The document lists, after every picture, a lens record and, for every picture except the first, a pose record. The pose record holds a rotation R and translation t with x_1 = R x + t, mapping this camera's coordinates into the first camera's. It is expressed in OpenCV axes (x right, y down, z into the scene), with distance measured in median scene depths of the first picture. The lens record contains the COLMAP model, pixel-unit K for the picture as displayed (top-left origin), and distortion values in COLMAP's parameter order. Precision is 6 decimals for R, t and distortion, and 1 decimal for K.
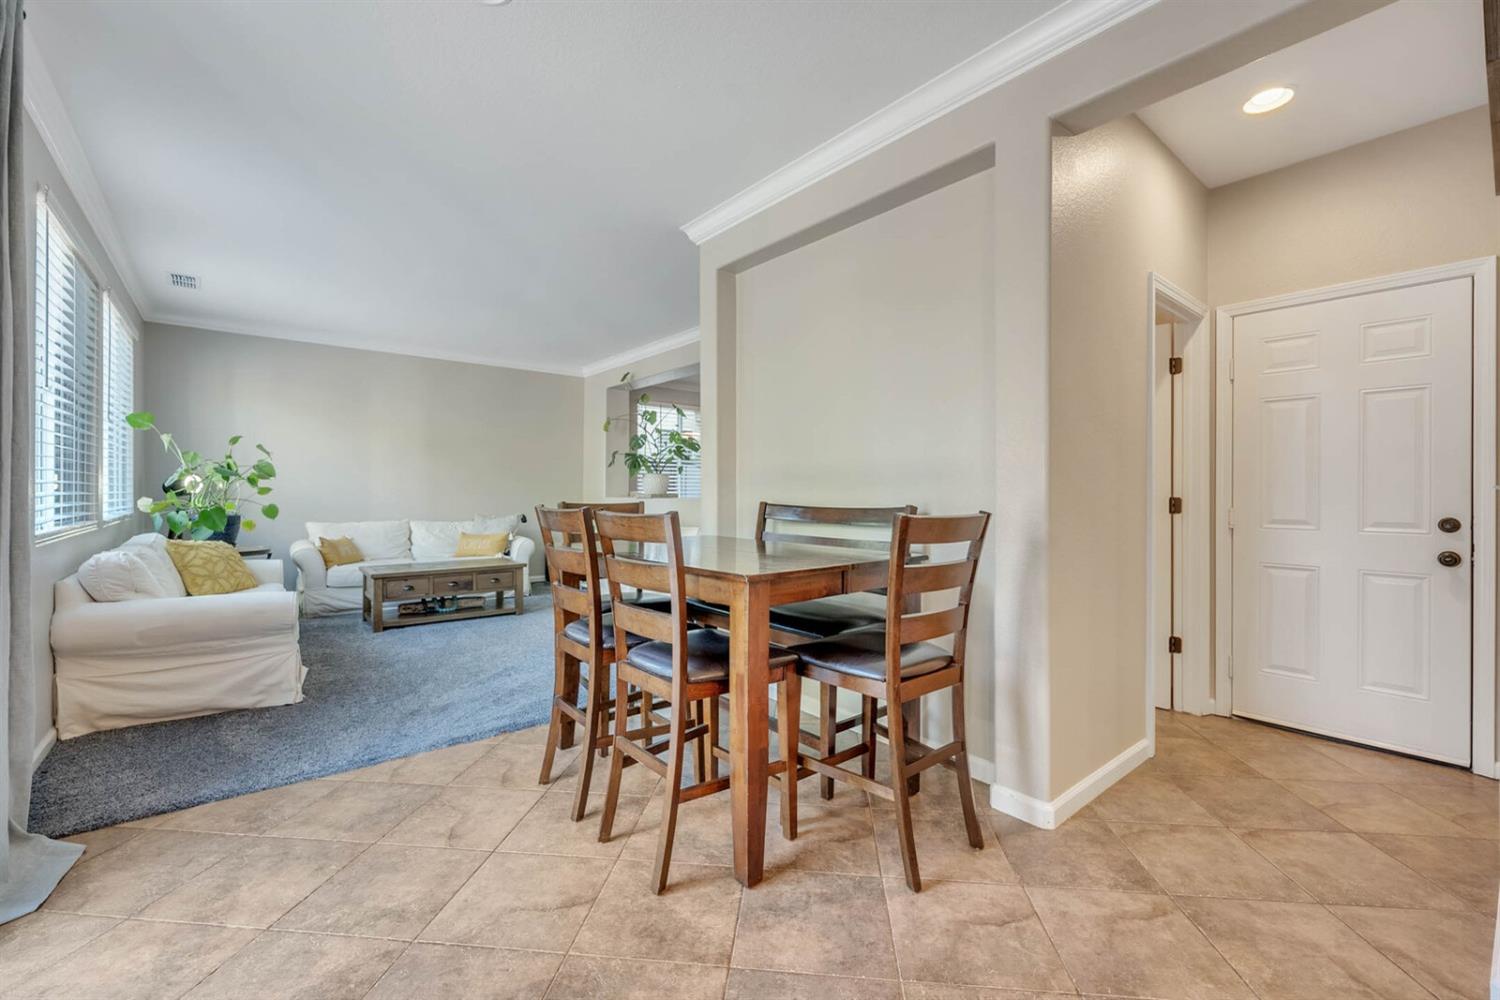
lens RADIAL K [[613.8, 0, 747.5], [0, 613.8, 496.2], [0, 0, 1]] dist [0.000314, -0.000934]
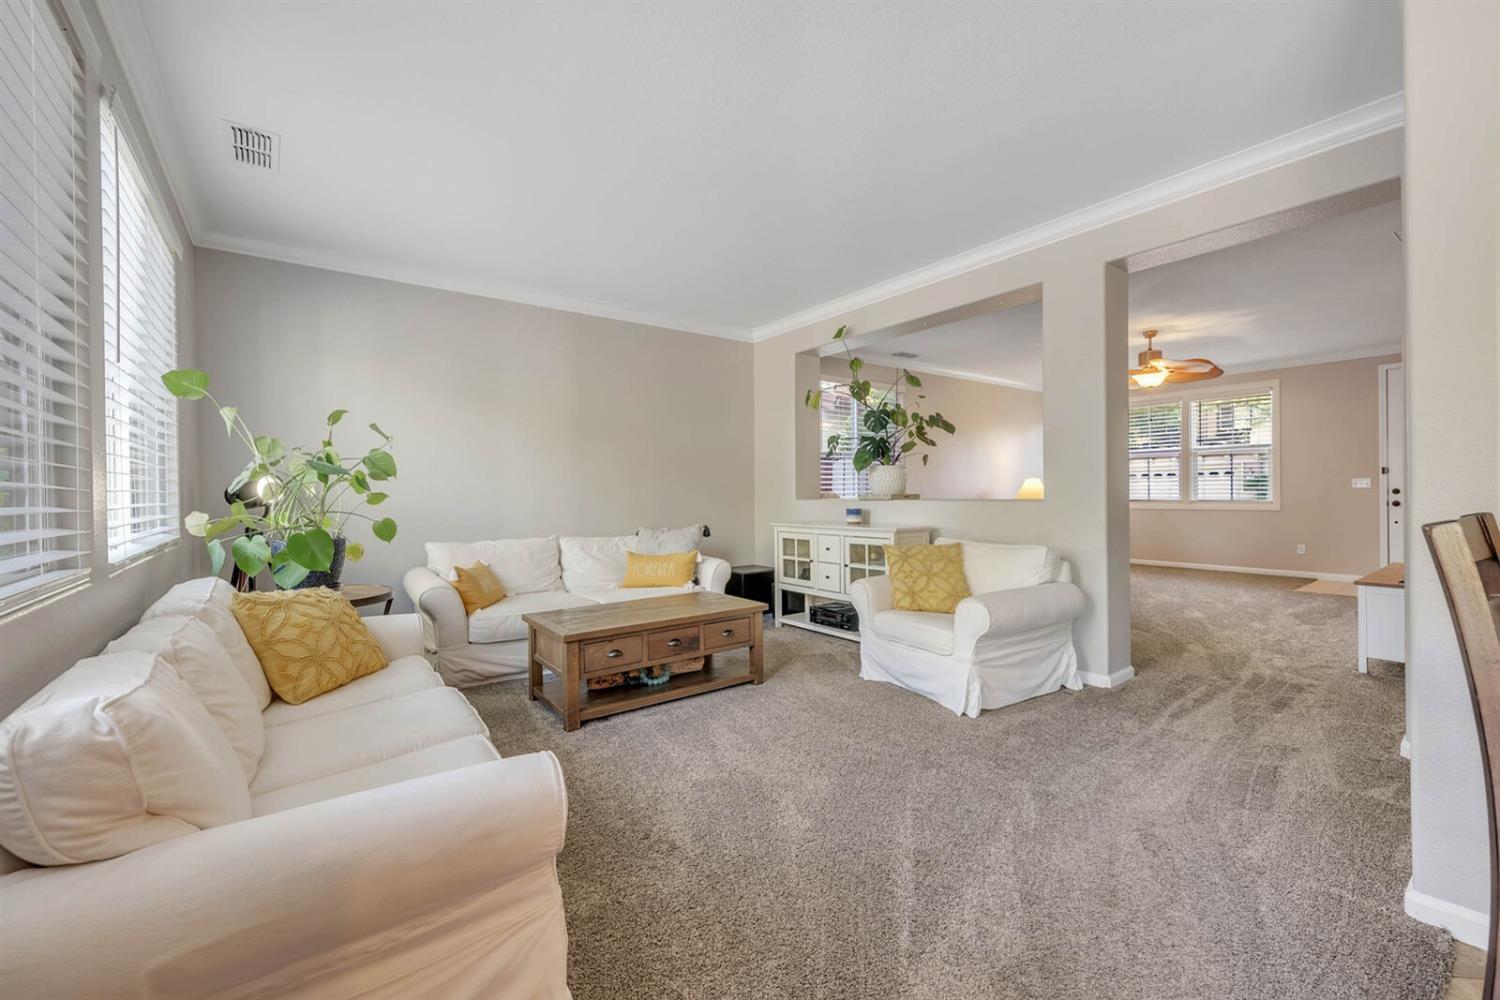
lens RADIAL K [[613.8, 0, 756.9], [0, 613.8, 497.3], [0, 0, 1]] dist [0.000314, -0.000934]
pose [[0.998752, -0.016331, -0.047206, -0.397382], [0.016444, 0.999863, 0.001996, -0.004909], [0.047167, -0.002770, 0.998883, 0.417287]]
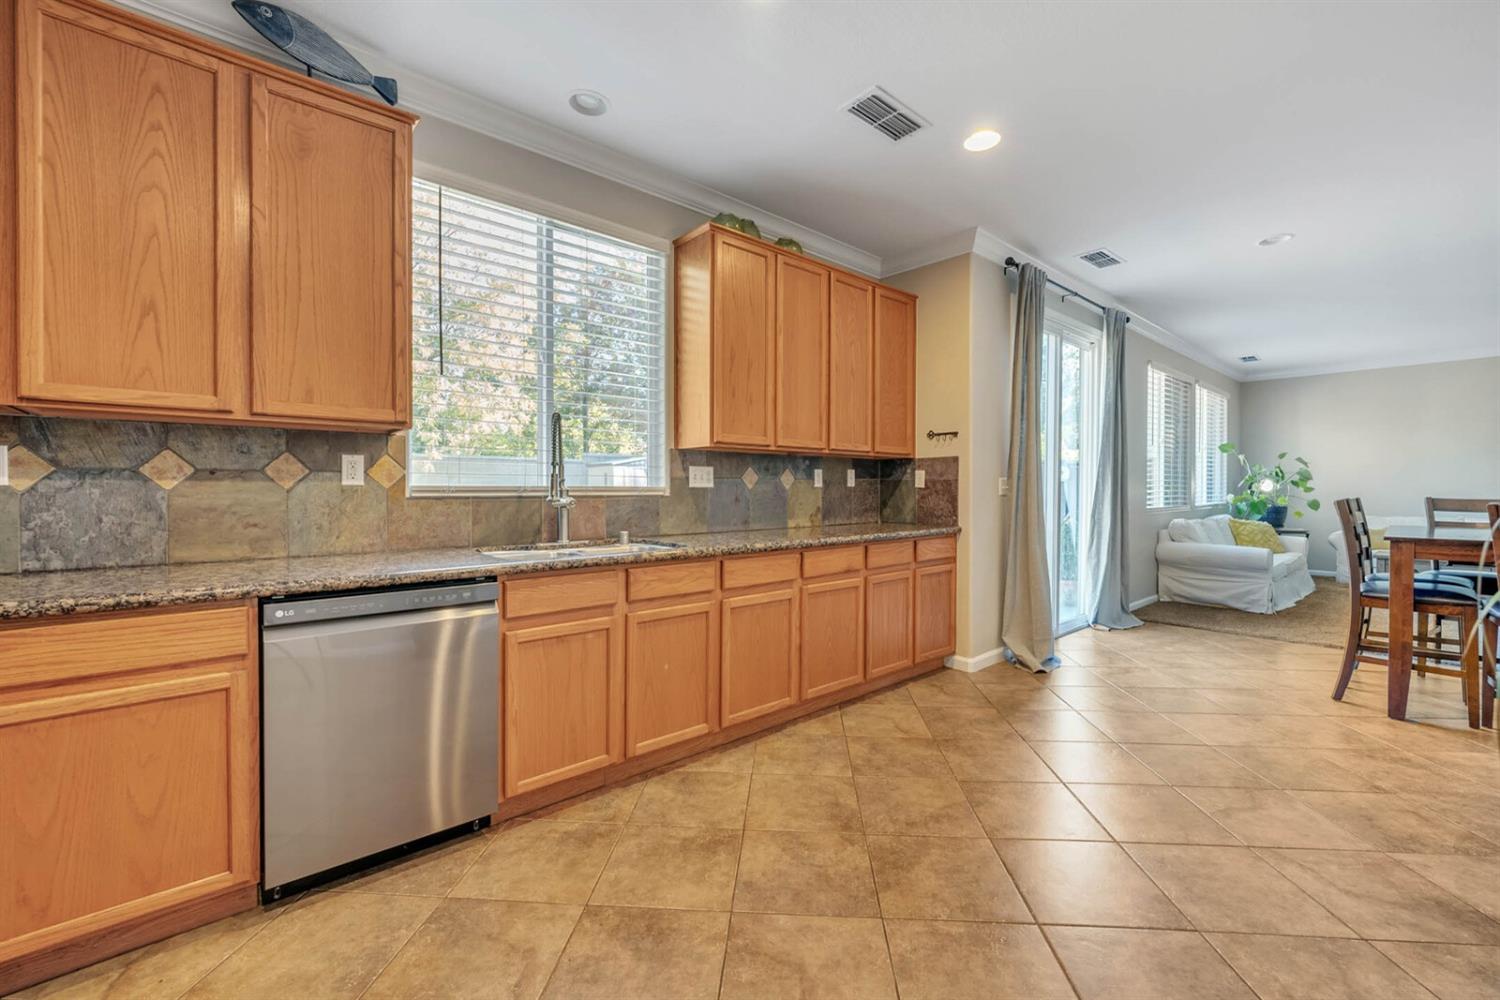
lens RADIAL K [[613.8, 0, 752.6], [0, 613.8, 496.1], [0, 0, 1]] dist [0.000314, -0.000934]
pose [[0.021846, 0.006607, -0.999740, 0.630136], [-0.006382, 0.999959, 0.006469, 0.005184], [0.999741, 0.006239, 0.021888, -0.314351]]
